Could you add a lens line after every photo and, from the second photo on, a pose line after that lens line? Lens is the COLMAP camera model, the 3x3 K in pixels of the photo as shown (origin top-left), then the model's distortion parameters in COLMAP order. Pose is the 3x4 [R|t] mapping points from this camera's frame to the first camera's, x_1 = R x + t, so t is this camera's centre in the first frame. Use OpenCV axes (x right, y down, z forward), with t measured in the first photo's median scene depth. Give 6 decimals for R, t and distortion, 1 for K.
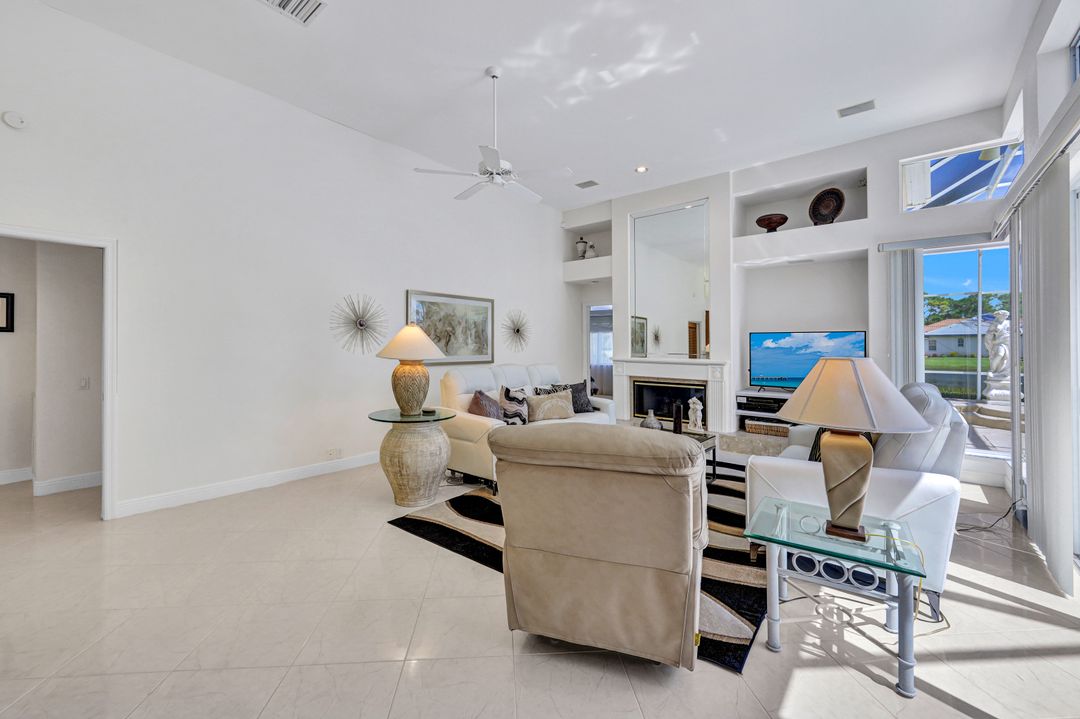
lens RADIAL K [[433.9, 0, 546.8], [0, 433.9, 337.7], [0, 0, 1]] dist [-0.006270, 0.001438]
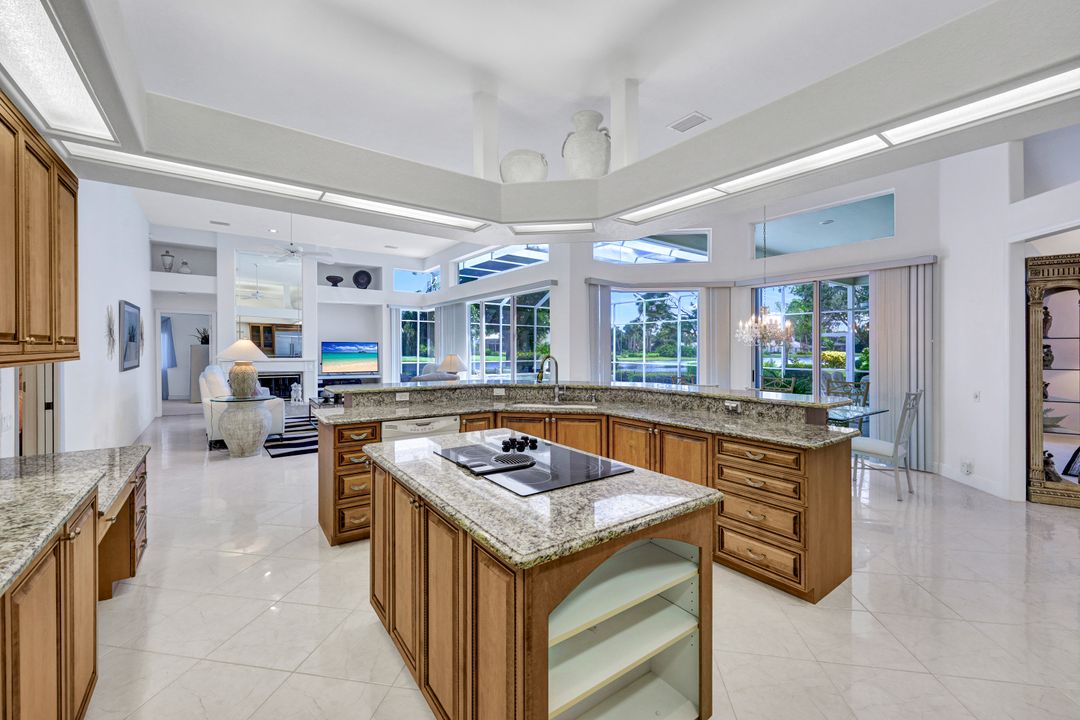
lens RADIAL K [[433.9, 0, 529.4], [0, 433.9, 353.4], [0, 0, 1]] dist [-0.006270, 0.001438]
pose [[0.257928, -0.014744, 0.966052, -0.998842], [-0.023405, 0.999495, 0.021503, -0.023636], [-0.965881, -0.028157, 0.257453, -0.236596]]
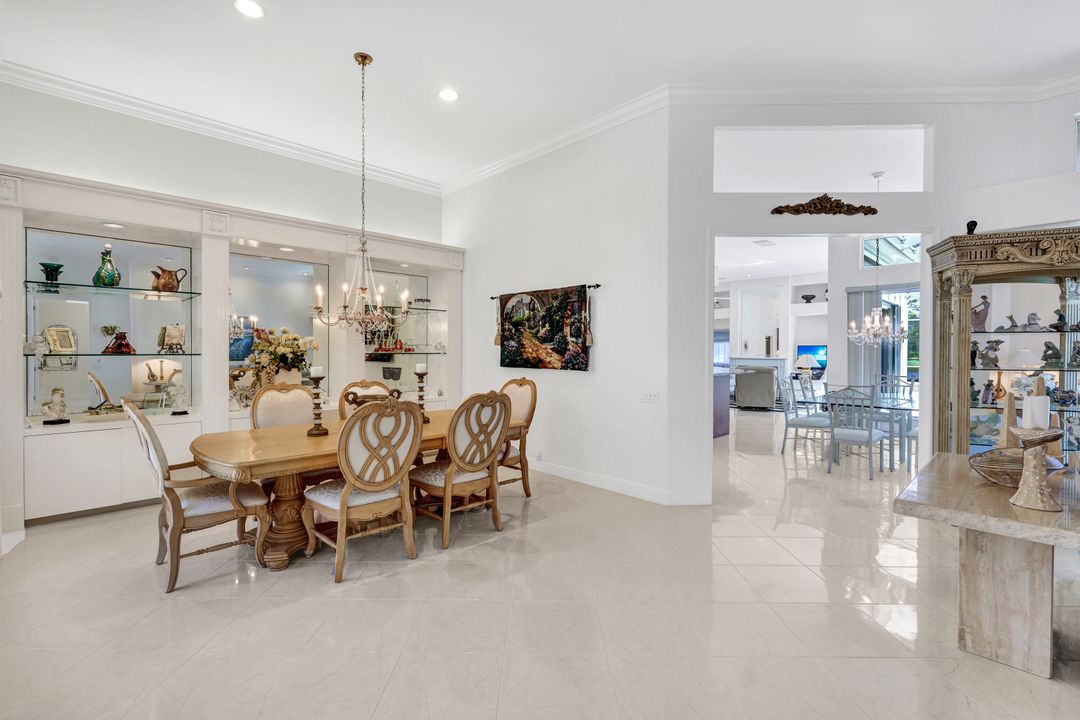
lens RADIAL K [[467.0, 0, 532.9], [0, 467.0, 354.2], [0, 0, 1]] dist [0.007647, 0.000000]
pose [[0.991981, -0.002061, -0.126369, -0.626090], [0.005452, 0.999634, 0.026490, -0.041111], [0.126268, -0.026966, 0.991630, -1.679999]]
